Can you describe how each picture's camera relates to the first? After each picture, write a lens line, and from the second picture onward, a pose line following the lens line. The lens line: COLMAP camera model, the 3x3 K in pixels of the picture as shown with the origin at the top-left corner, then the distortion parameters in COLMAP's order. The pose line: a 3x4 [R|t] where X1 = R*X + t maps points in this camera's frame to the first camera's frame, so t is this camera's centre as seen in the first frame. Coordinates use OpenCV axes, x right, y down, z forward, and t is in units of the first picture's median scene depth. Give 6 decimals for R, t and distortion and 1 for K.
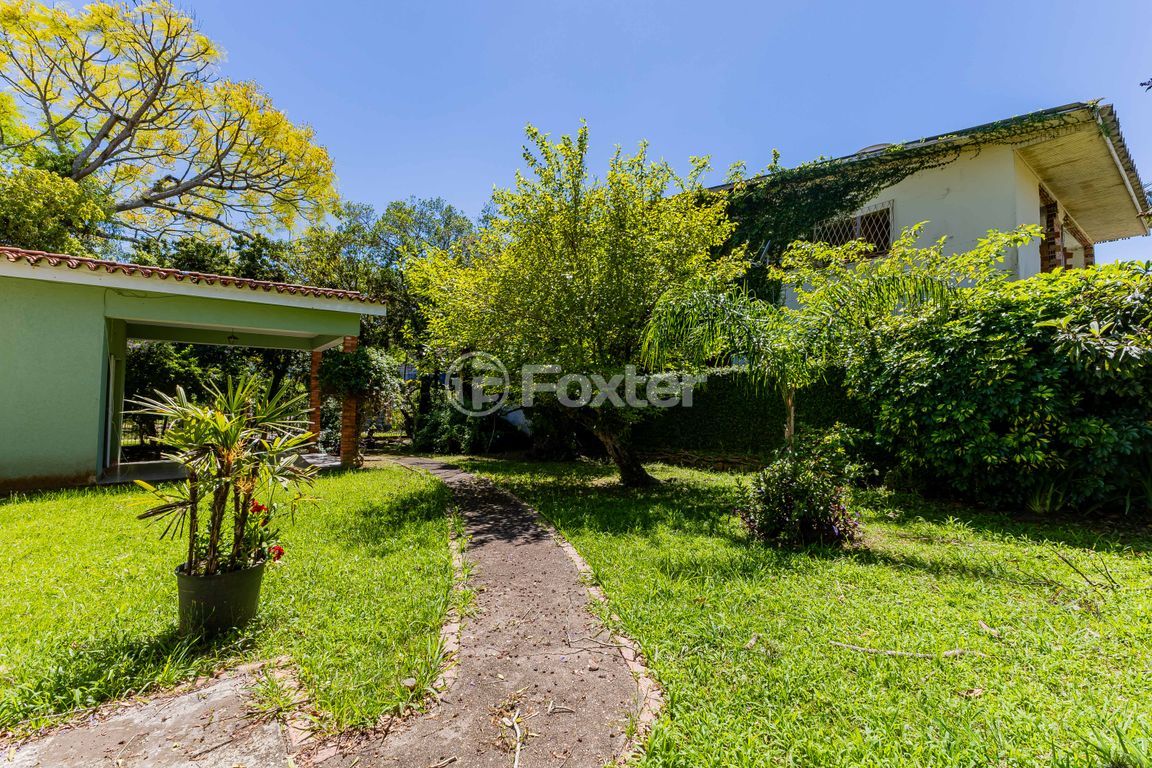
lens RADIAL K [[505.7, 0, 577.6], [0, 505.7, 381.5], [0, 0, 1]] dist [0.008729, -0.001073]
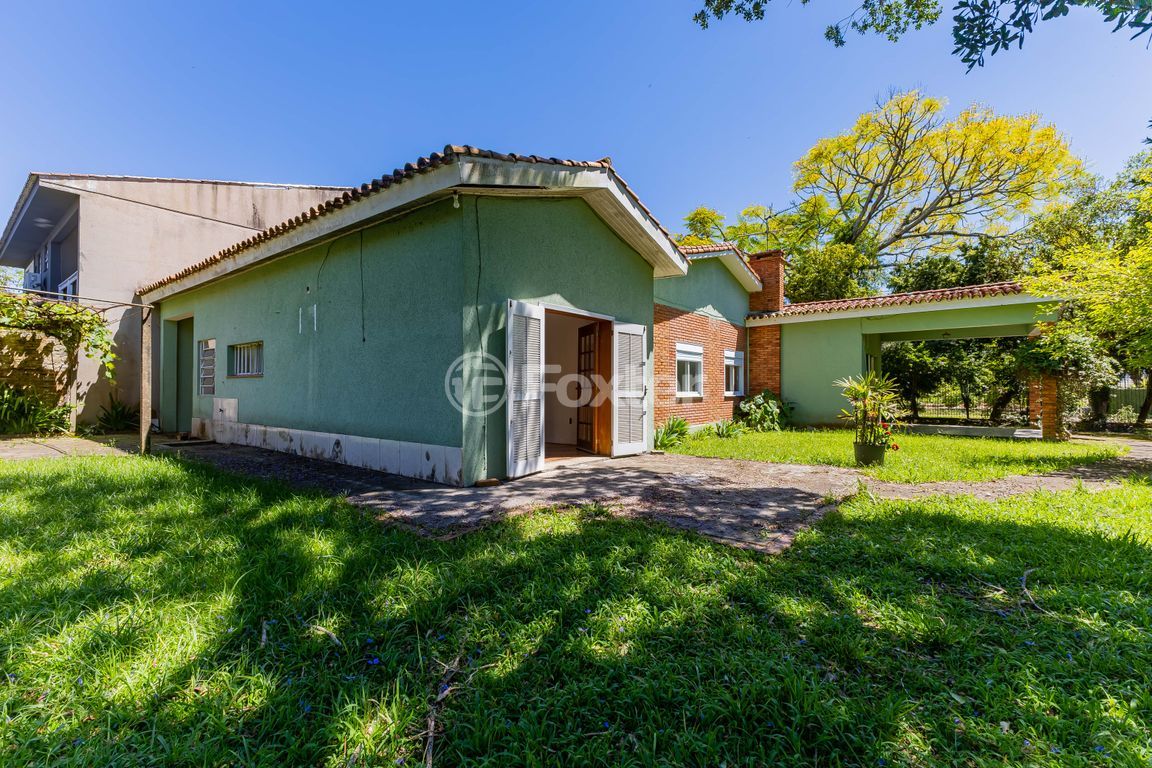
lens RADIAL K [[505.7, 0, 566.1], [0, 505.7, 378.0], [0, 0, 1]] dist [0.008729, -0.001073]
pose [[0.231314, -0.022099, -0.972628, 0.270371], [0.048850, 0.998745, -0.011075, -0.004399], [0.971652, -0.044951, 0.232103, -0.200689]]
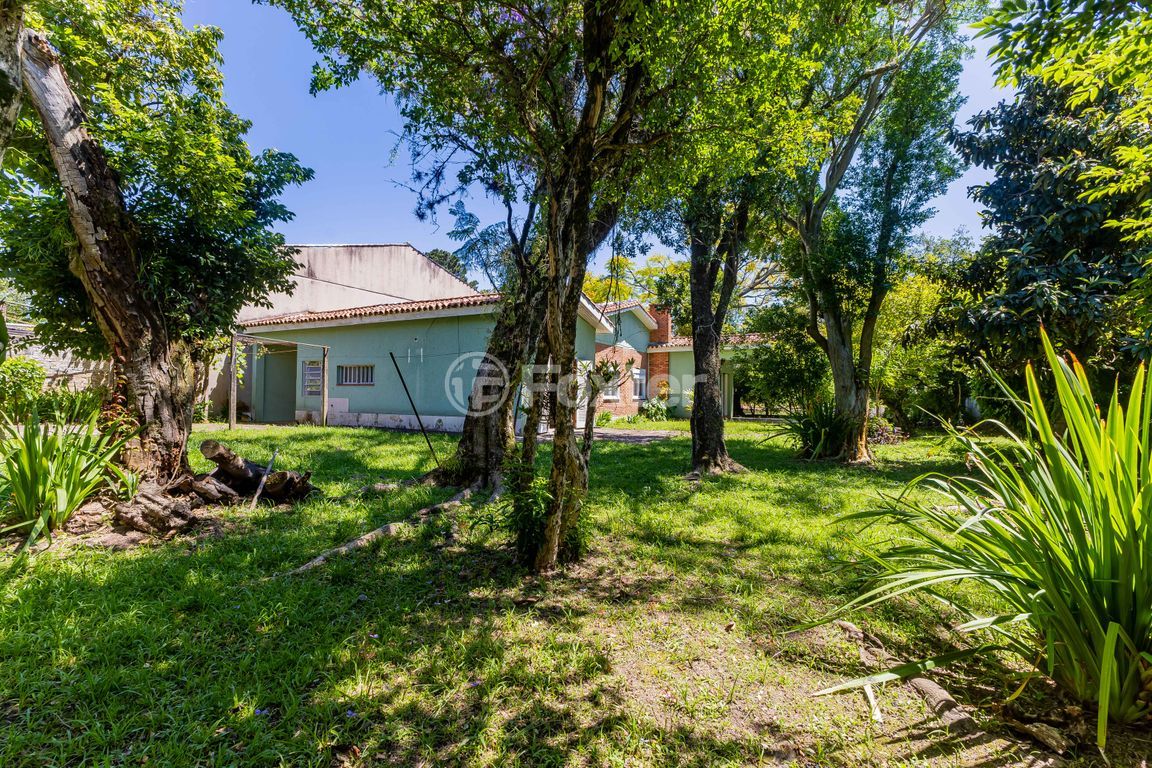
lens RADIAL K [[505.7, 0, 580.3], [0, 505.7, 389.0], [0, 0, 1]] dist [0.008729, -0.001073]
pose [[0.412776, -0.008883, -0.910789, 0.662200], [0.042070, 0.999071, 0.009323, -0.014224], [0.909861, -0.042165, 0.412766, -0.421535]]
